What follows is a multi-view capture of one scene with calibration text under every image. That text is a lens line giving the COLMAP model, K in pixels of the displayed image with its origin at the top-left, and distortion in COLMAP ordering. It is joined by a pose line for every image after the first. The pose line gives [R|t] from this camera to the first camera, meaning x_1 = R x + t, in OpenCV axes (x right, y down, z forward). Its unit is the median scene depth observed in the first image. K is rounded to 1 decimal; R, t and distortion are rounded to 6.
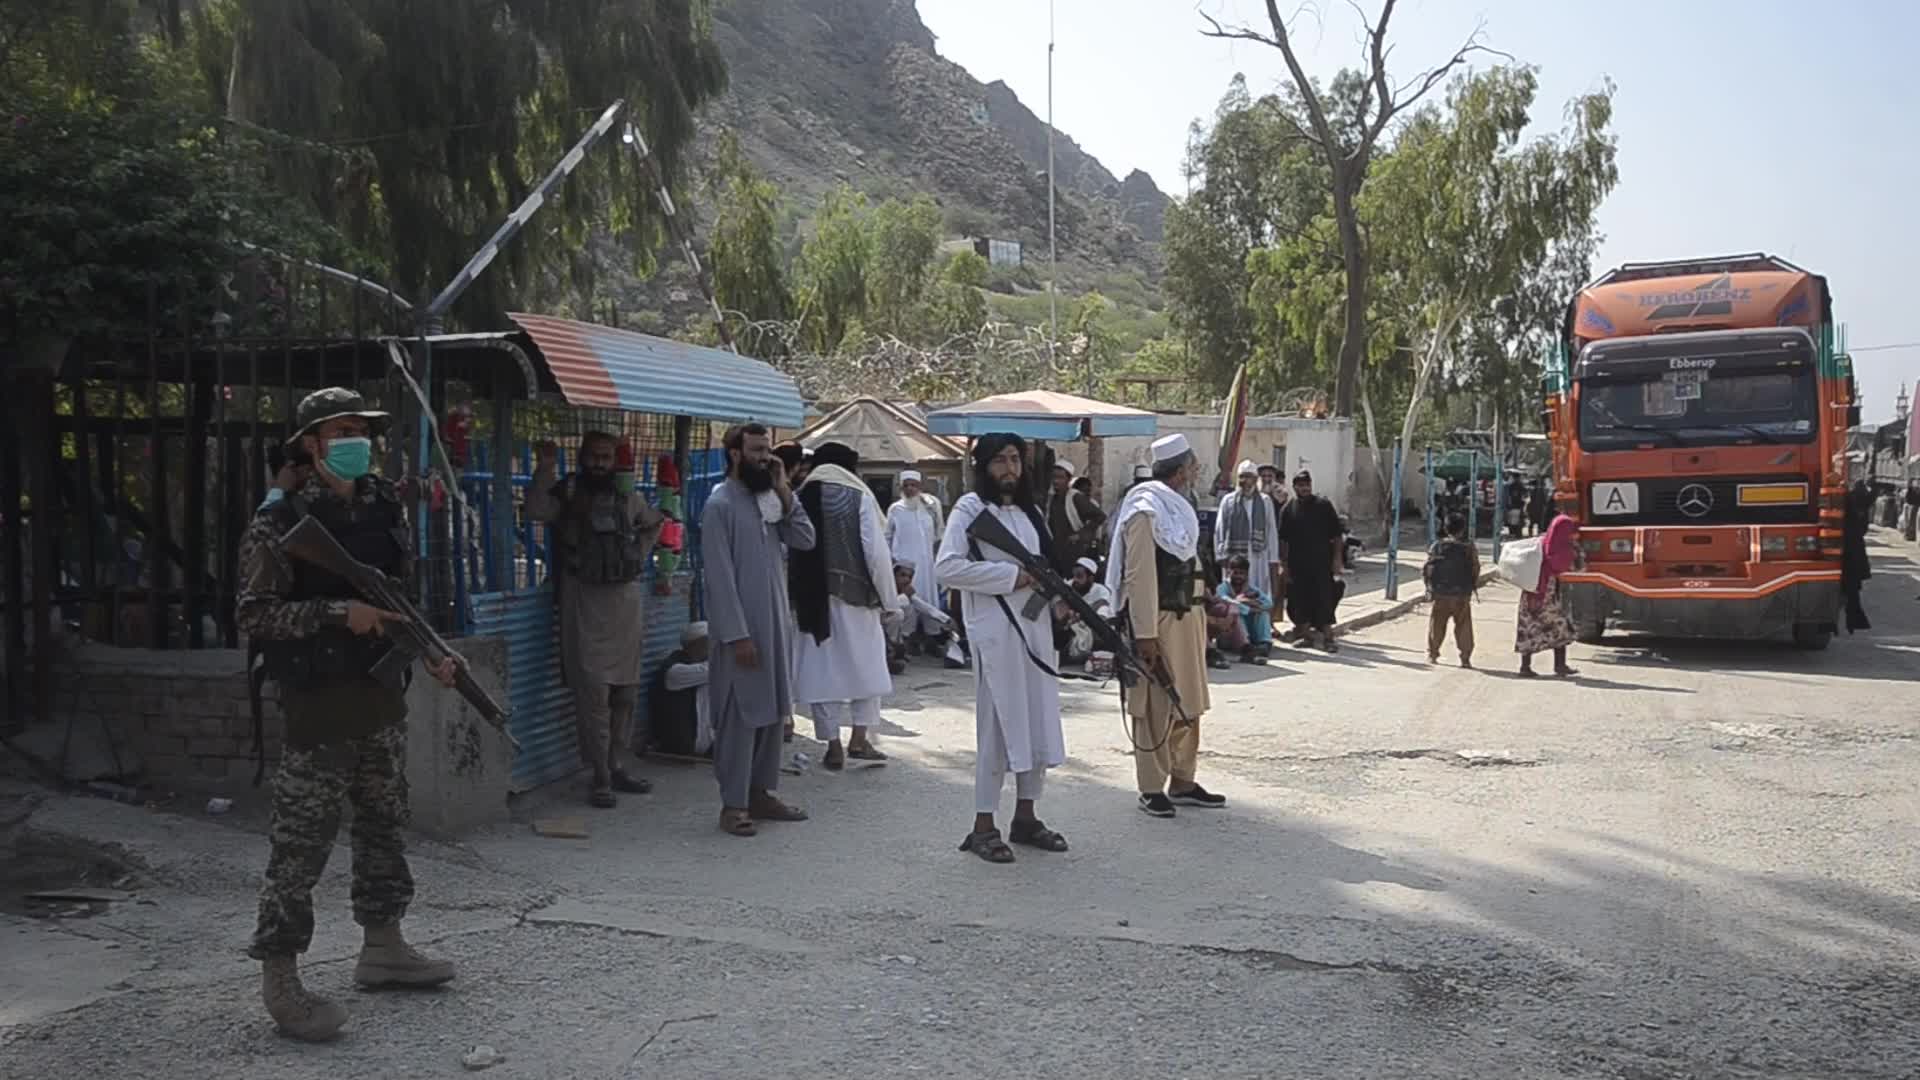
lens RADIAL K [[1537.4, 0, 899.3], [0, 1537.4, 538.7], [0, 0, 1]] dist [0.001809, 0.003321]
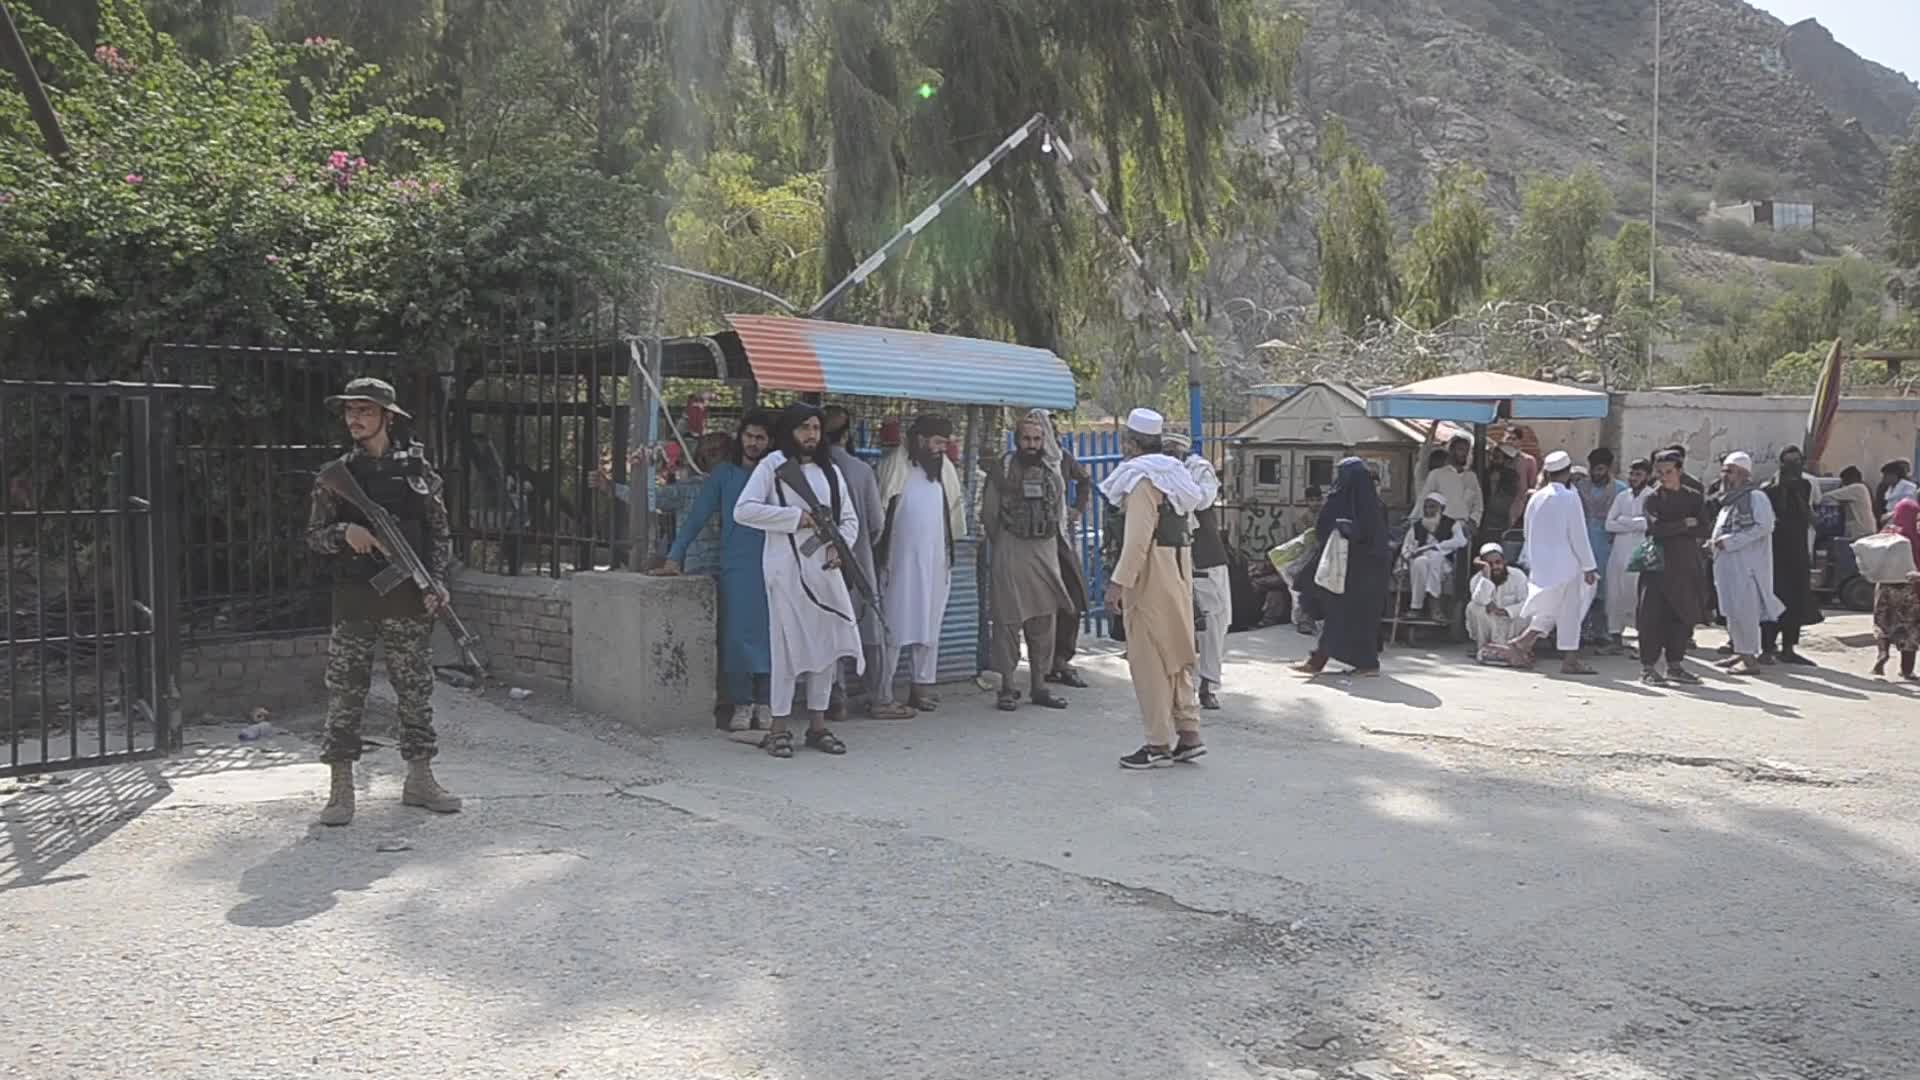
lens RADIAL K [[1529.9, 0, 980.5], [0, 1529.9, 547.2], [0, 0, 1]] dist [-0.006955, 0.039317]
pose [[0.896565, 0.034601, -0.441559, 0.118544], [-0.028846, 0.999389, 0.019742, 0.002238], [0.441973, -0.004962, 0.897015, -0.001861]]
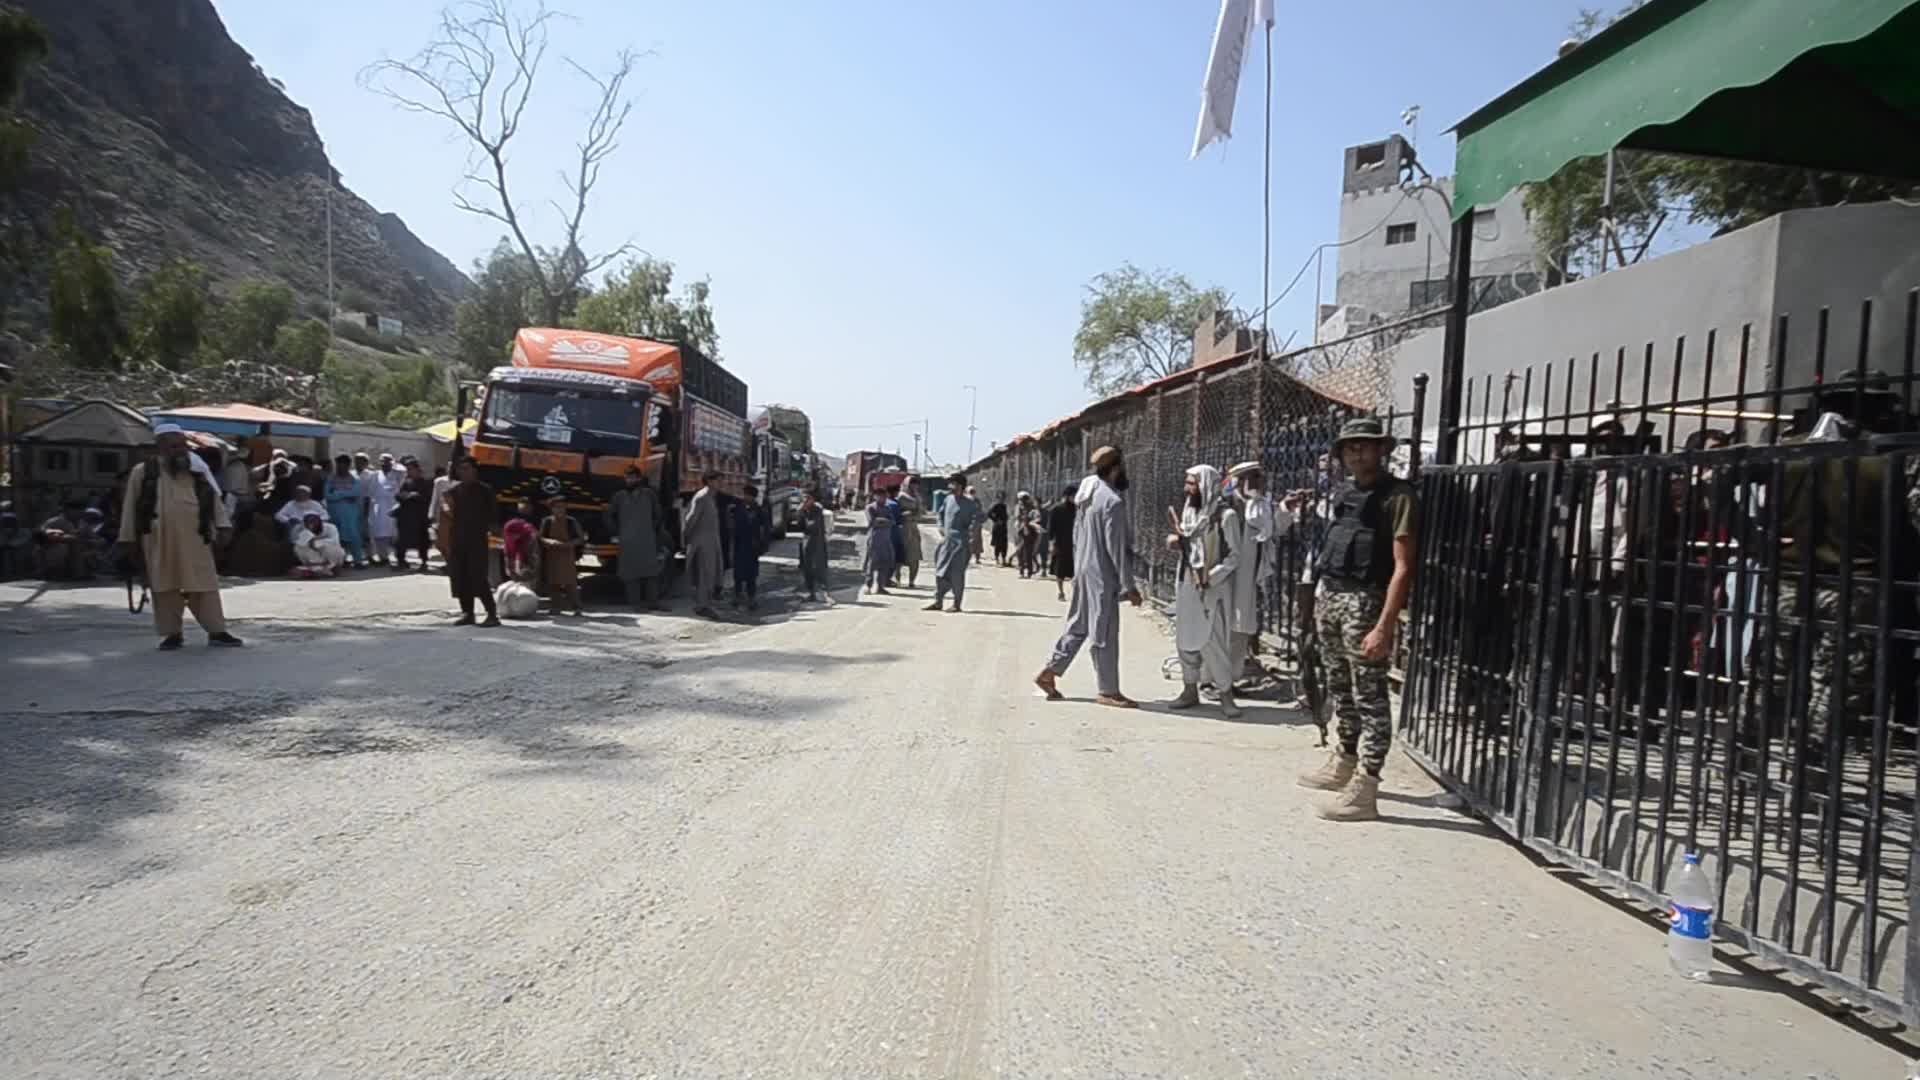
lens RADIAL K [[835.2, 0, 989.0], [0, 835.2, 543.1], [0, 0, 1]] dist [-0.002207, -0.013499]
pose [[0.792447, -0.009069, 0.609873, 0.090728], [-0.008877, 0.999612, 0.026399, 0.008517], [-0.609876, -0.026334, 0.792059, -0.069917]]
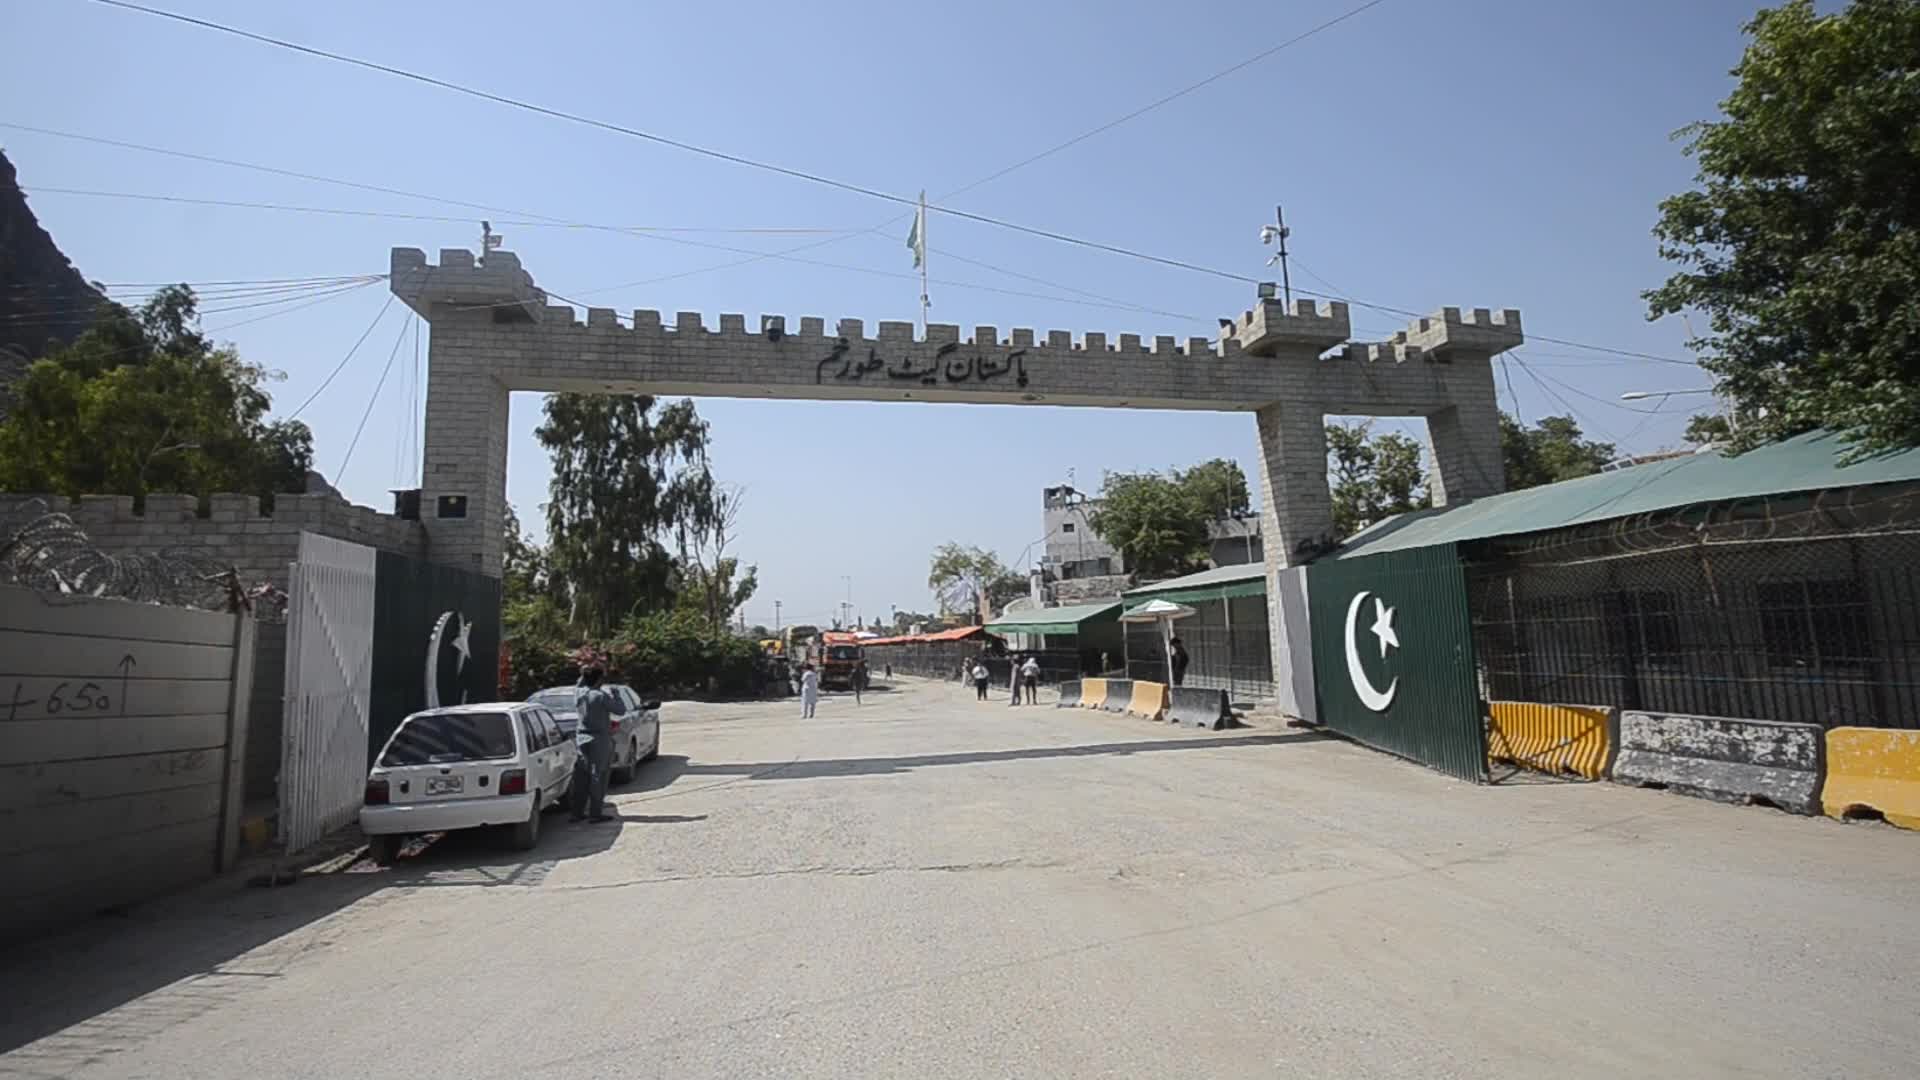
lens RADIAL K [[859.5, 0, 960.0], [0, 859.5, 540.0], [0, 0, 1]] dist [0.002600, -0.000266]
pose [[0.683653, 0.058383, 0.727468, -0.828663], [0.064878, 0.987987, -0.140262, 0.000843], [-0.726918, 0.143087, 0.671652, -0.941364]]
